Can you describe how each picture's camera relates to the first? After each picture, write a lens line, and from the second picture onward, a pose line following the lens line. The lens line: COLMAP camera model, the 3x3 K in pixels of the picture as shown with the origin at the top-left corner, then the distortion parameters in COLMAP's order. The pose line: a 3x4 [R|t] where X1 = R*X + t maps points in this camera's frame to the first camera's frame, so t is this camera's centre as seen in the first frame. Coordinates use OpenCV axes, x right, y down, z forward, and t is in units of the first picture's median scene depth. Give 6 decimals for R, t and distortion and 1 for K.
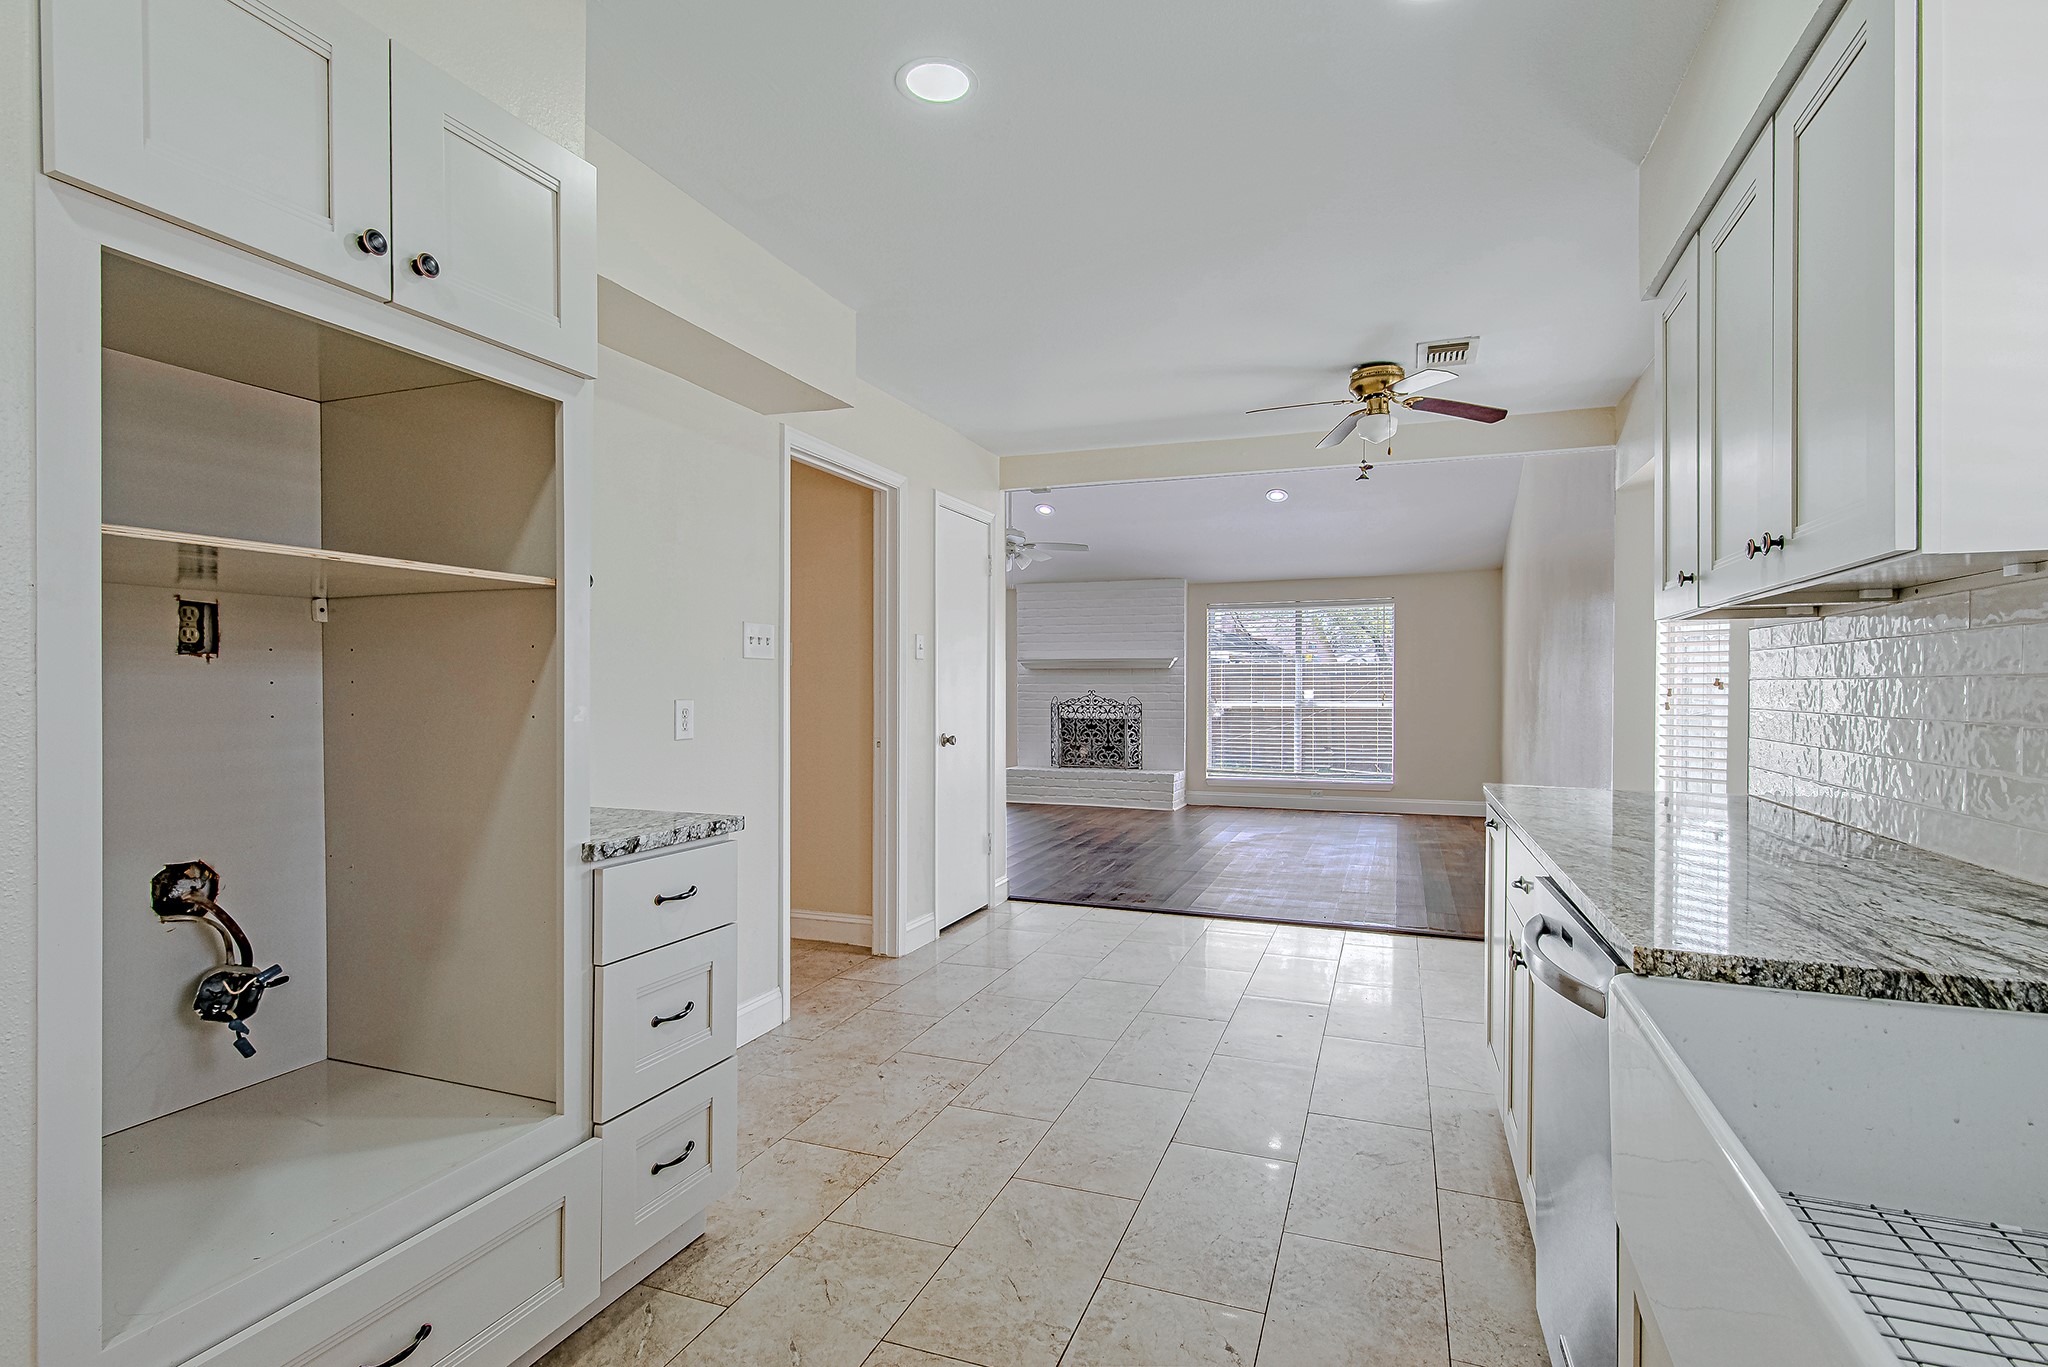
lens RADIAL K [[983.1, 0, 1031.0], [0, 983.1, 685.2], [0, 0, 1]] dist [0.015552, -0.000871]
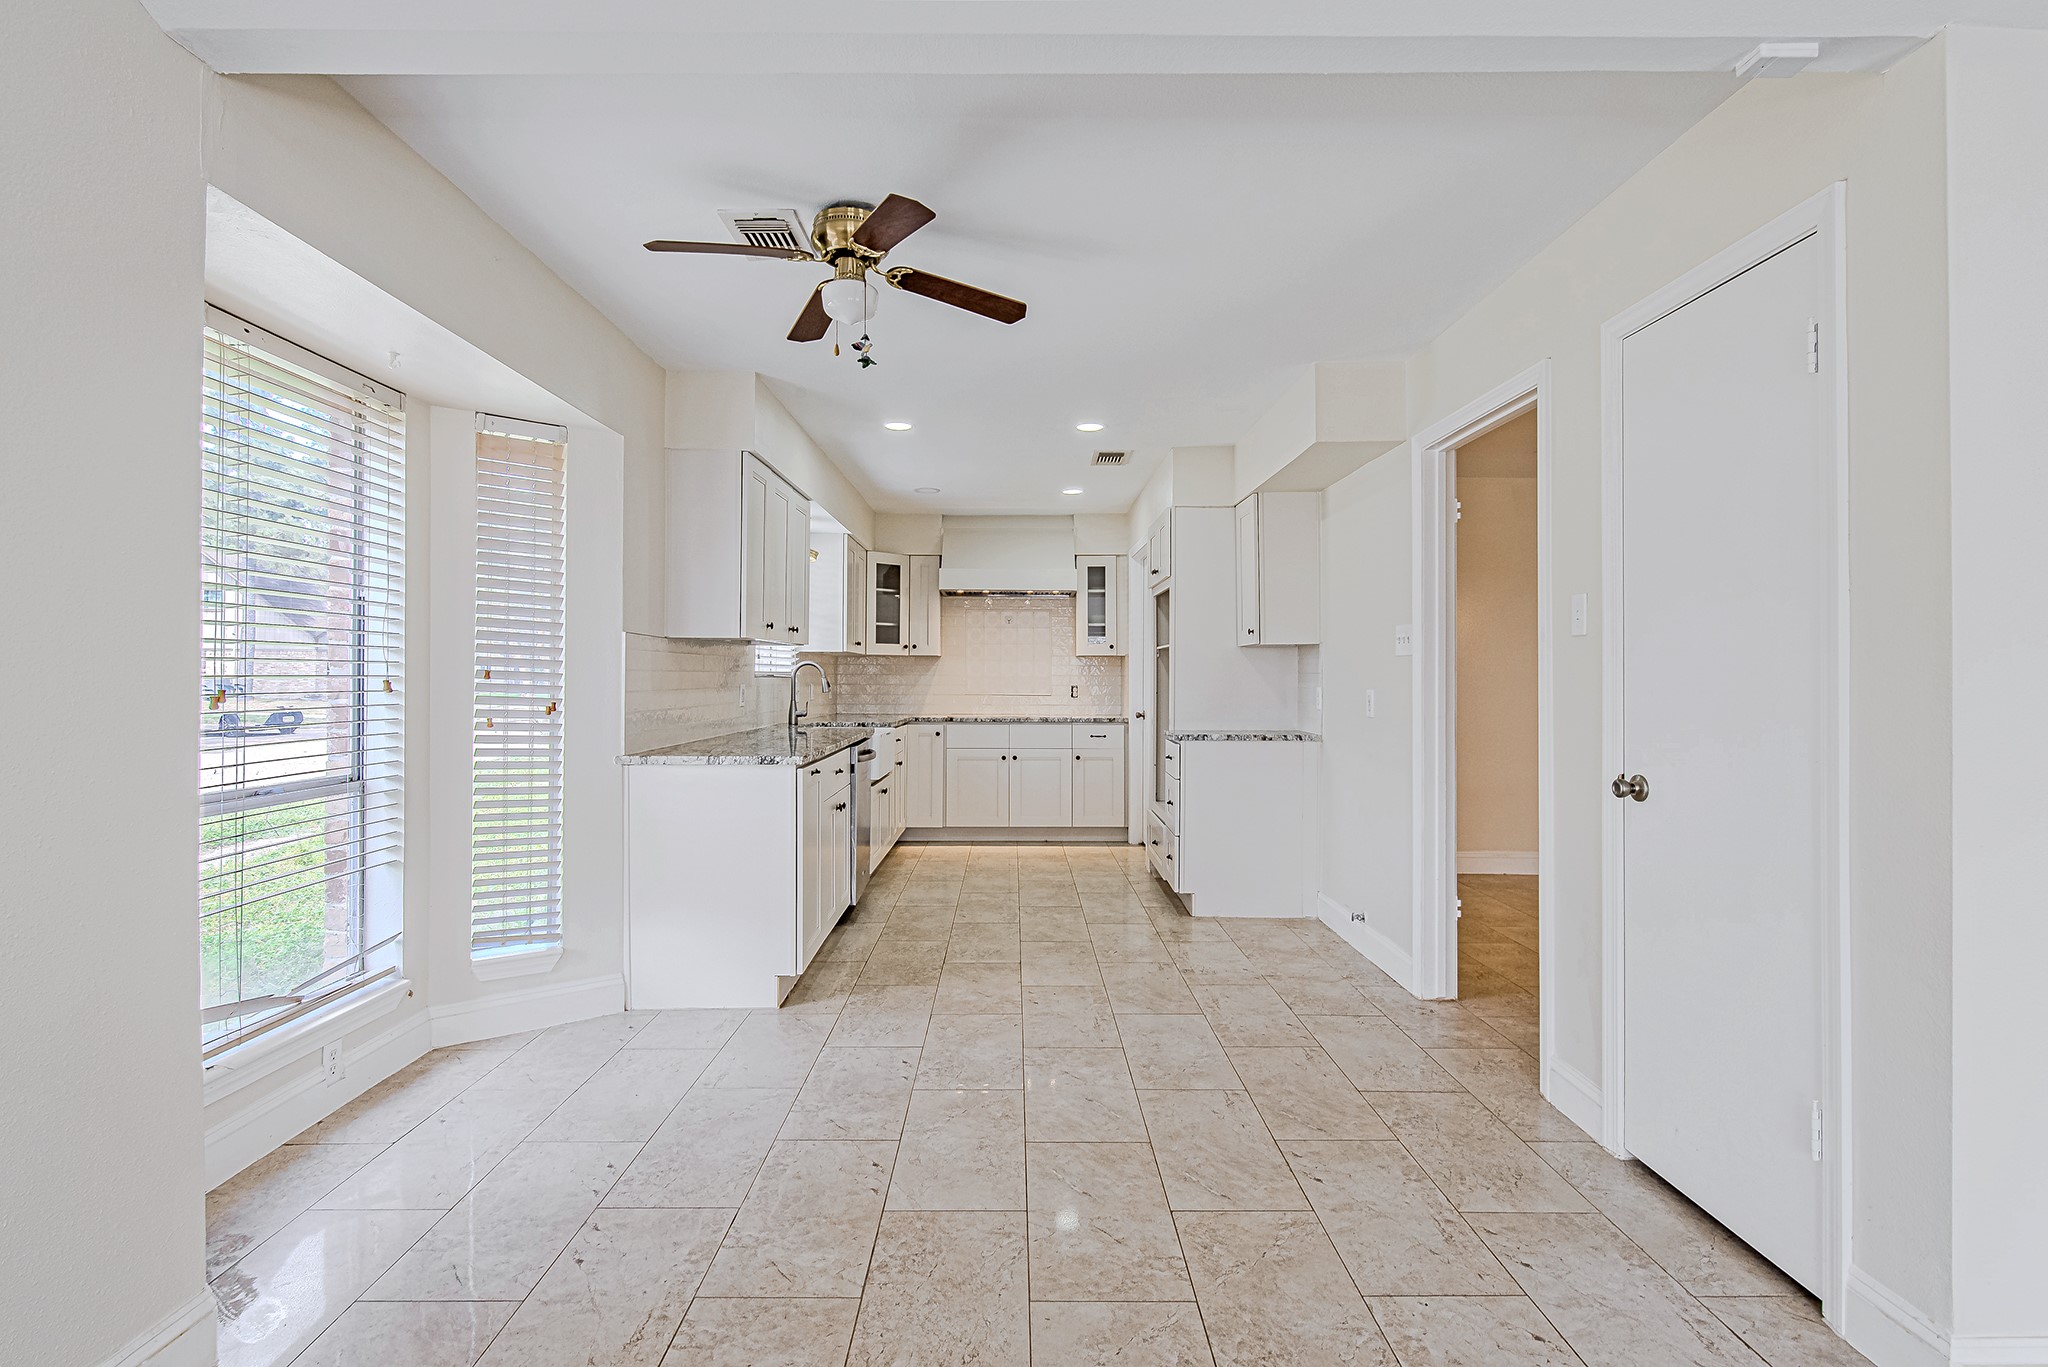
lens RADIAL K [[983.1, 0, 1029.6], [0, 983.1, 672.4], [0, 0, 1]] dist [0.015552, -0.000871]
pose [[-0.930581, -0.007928, -0.366000, 0.547136], [-0.006307, 0.999964, -0.005622, 0.002923], [0.366032, -0.002923, -0.930598, 1.908262]]
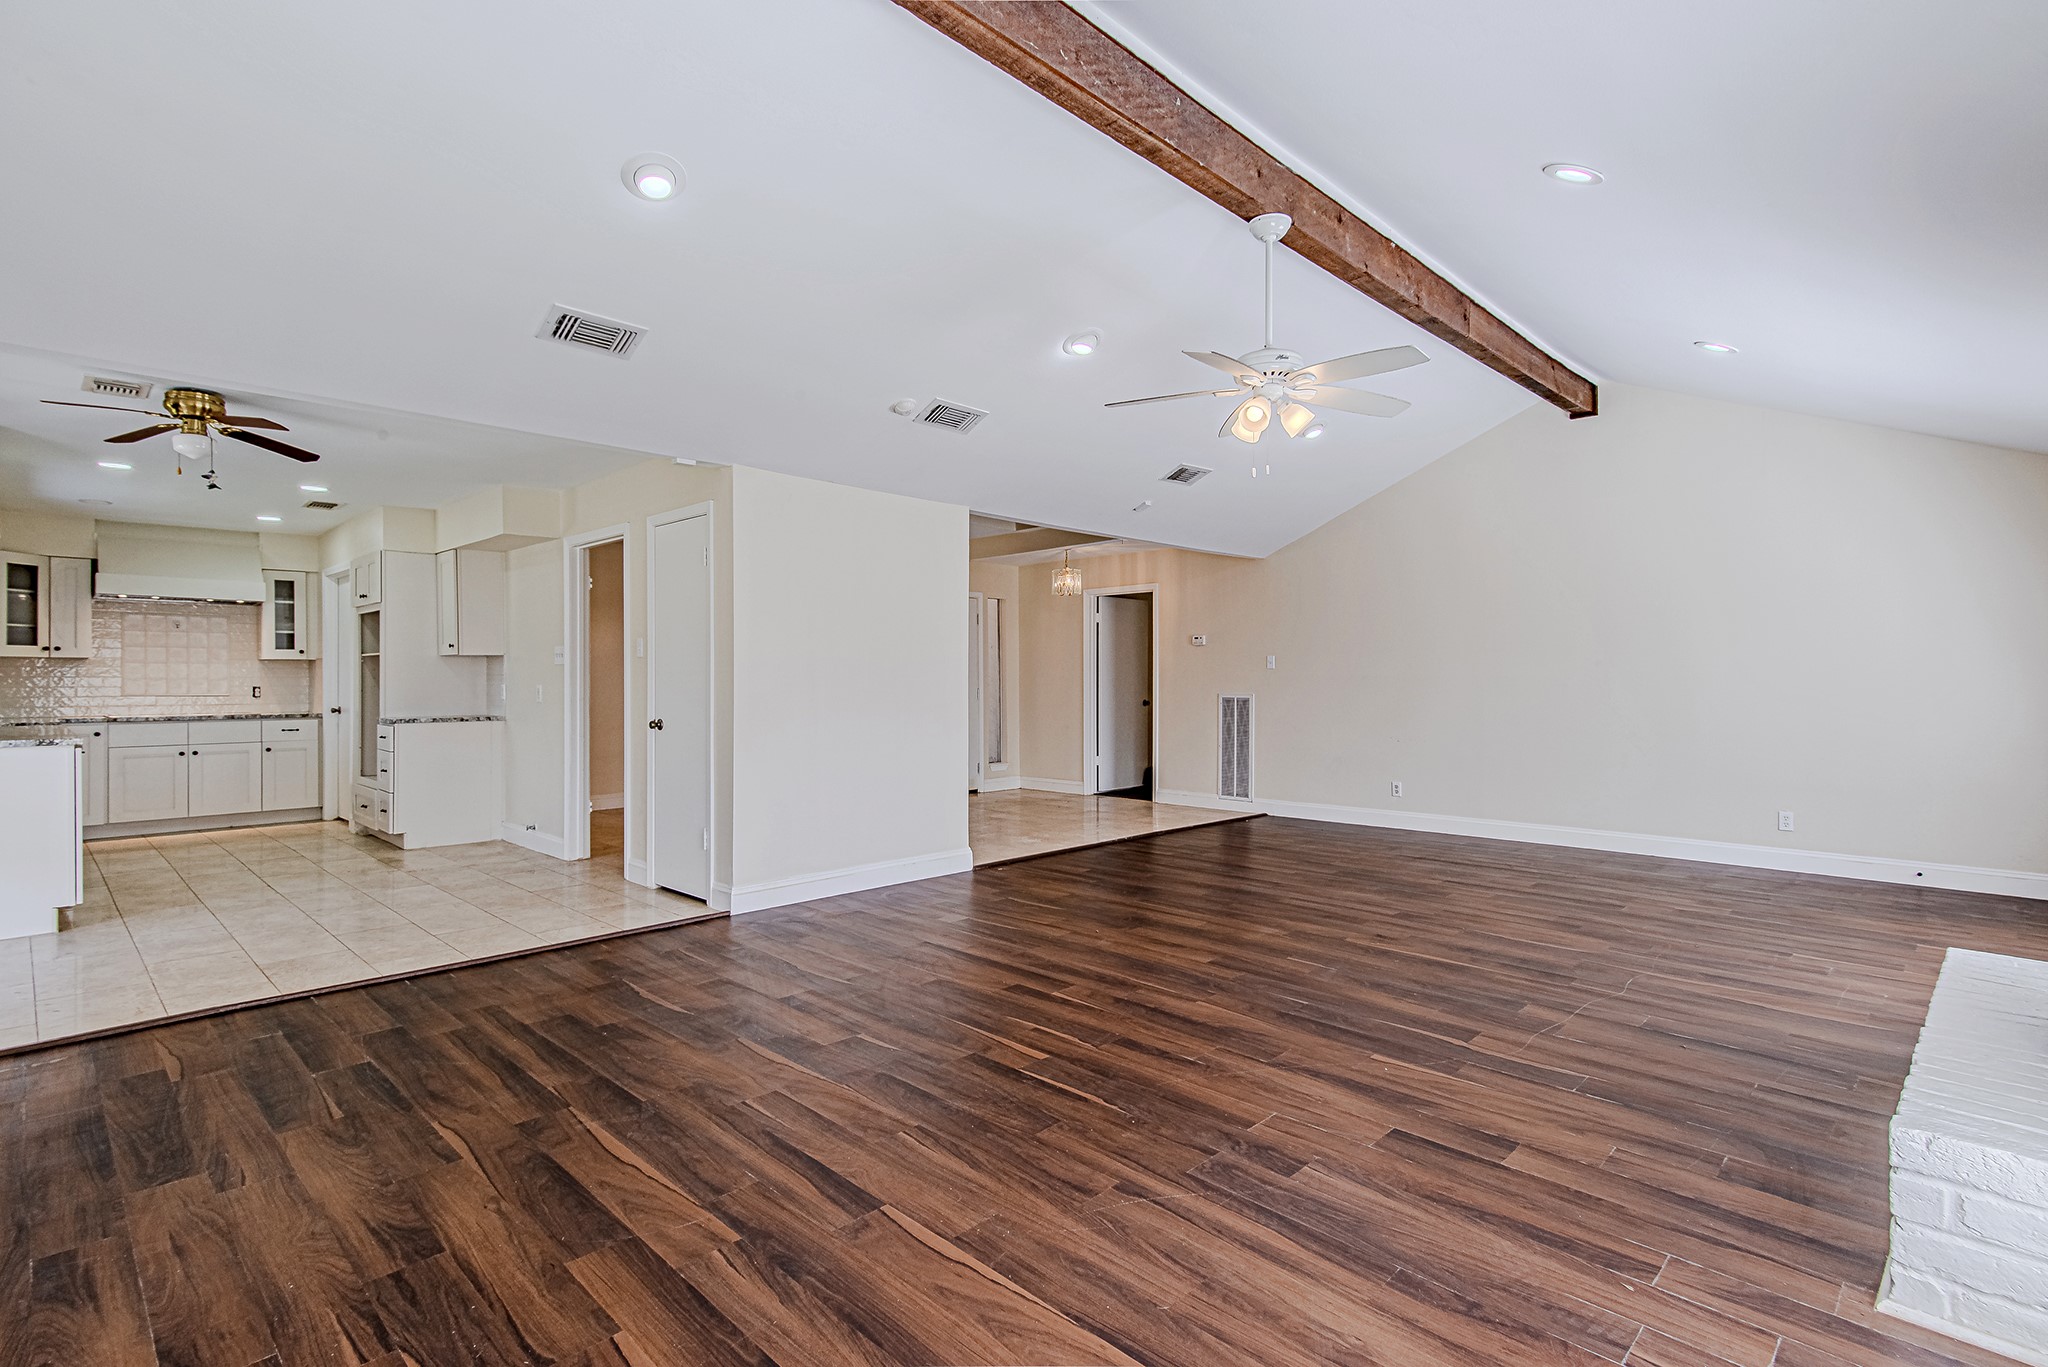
lens RADIAL K [[983.1, 0, 1015.1], [0, 983.1, 680.3], [0, 0, 1]] dist [0.015552, -0.000871]
pose [[-0.407091, -0.001097, -0.913387, 1.193988], [-0.000227, 0.999999, -0.001100, 0.007830], [0.913388, -0.000241, -0.407091, 2.686388]]
